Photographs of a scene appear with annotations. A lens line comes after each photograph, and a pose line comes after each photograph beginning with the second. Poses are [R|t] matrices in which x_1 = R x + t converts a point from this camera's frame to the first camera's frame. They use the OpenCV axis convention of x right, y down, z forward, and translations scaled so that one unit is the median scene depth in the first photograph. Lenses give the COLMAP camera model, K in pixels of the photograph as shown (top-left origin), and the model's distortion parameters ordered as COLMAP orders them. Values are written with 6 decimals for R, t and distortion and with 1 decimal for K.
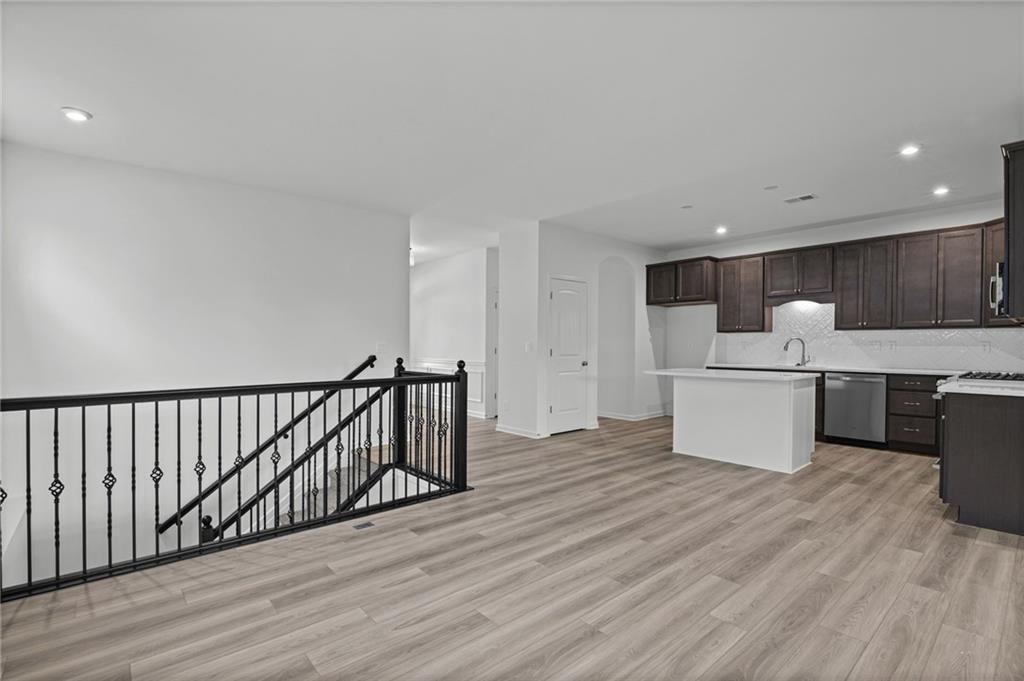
lens RADIAL K [[489.0, 0, 513.3], [0, 489.0, 358.5], [0, 0, 1]] dist [-0.000333, -0.000186]
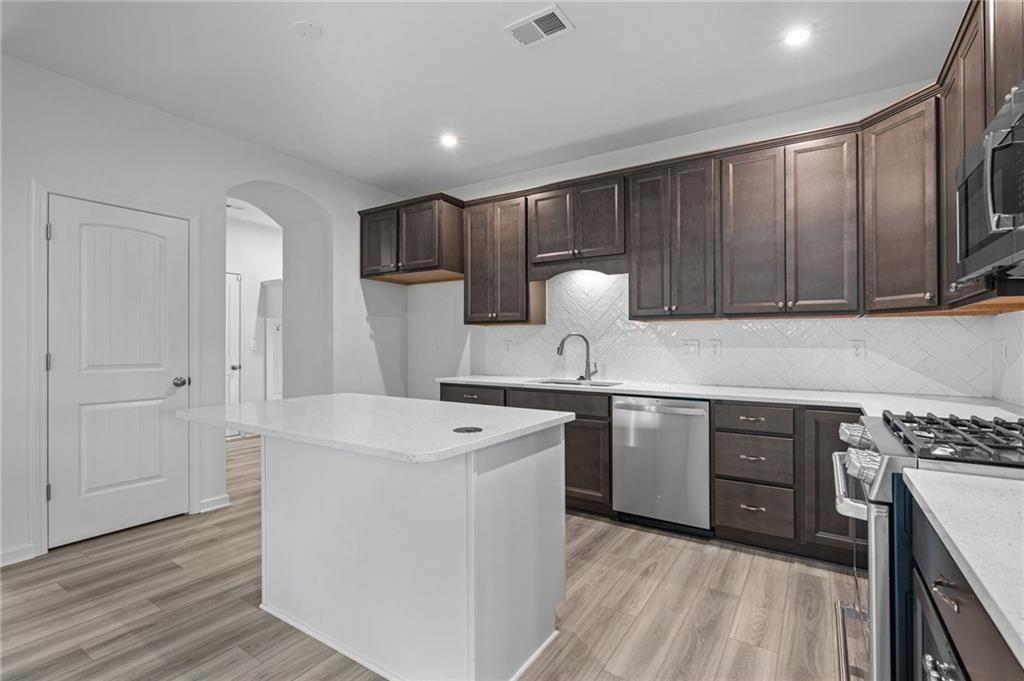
lens RADIAL K [[462.2, 0, 512.0], [0, 462.2, 340.5], [0, 0, 1]] dist [0.000062, -0.000355]
pose [[0.967446, 0.003276, 0.253056, 0.381508], [0.005413, 0.999420, -0.033631, -0.015851], [-0.253019, 0.033906, 0.966867, 0.503765]]
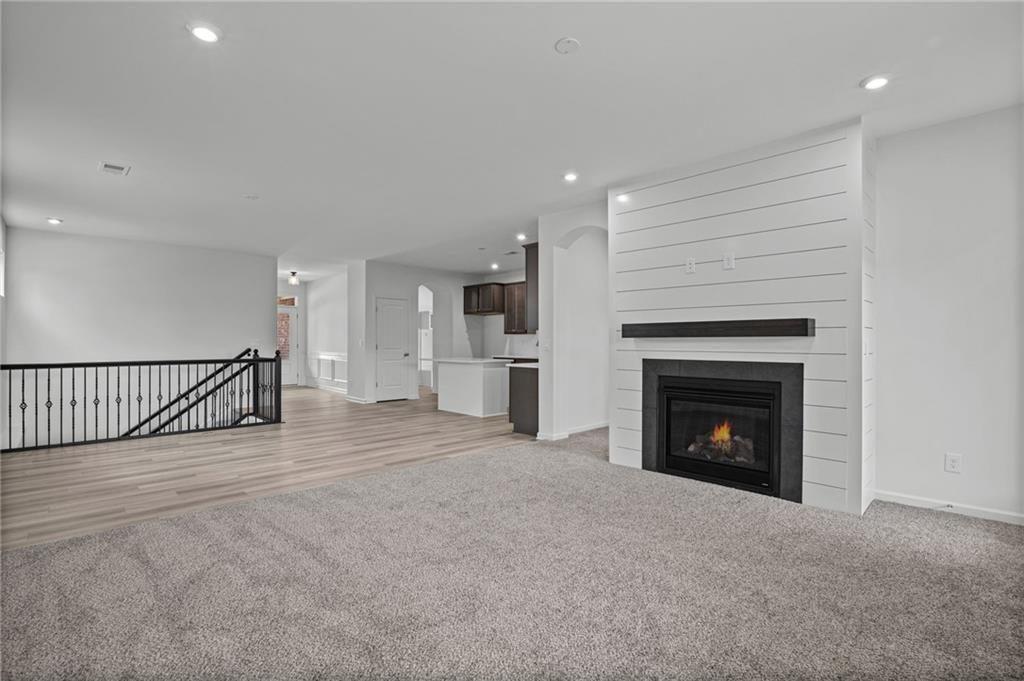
lens RADIAL K [[485.5, 0, 514.3], [0, 485.5, 344.0], [0, 0, 1]] dist [-0.000425, -0.000225]
pose [[0.999238, 0.003716, 0.038843, 0.450711], [-0.002793, 0.999713, -0.023790, 0.013205], [-0.038920, 0.023663, 0.998962, -0.516706]]
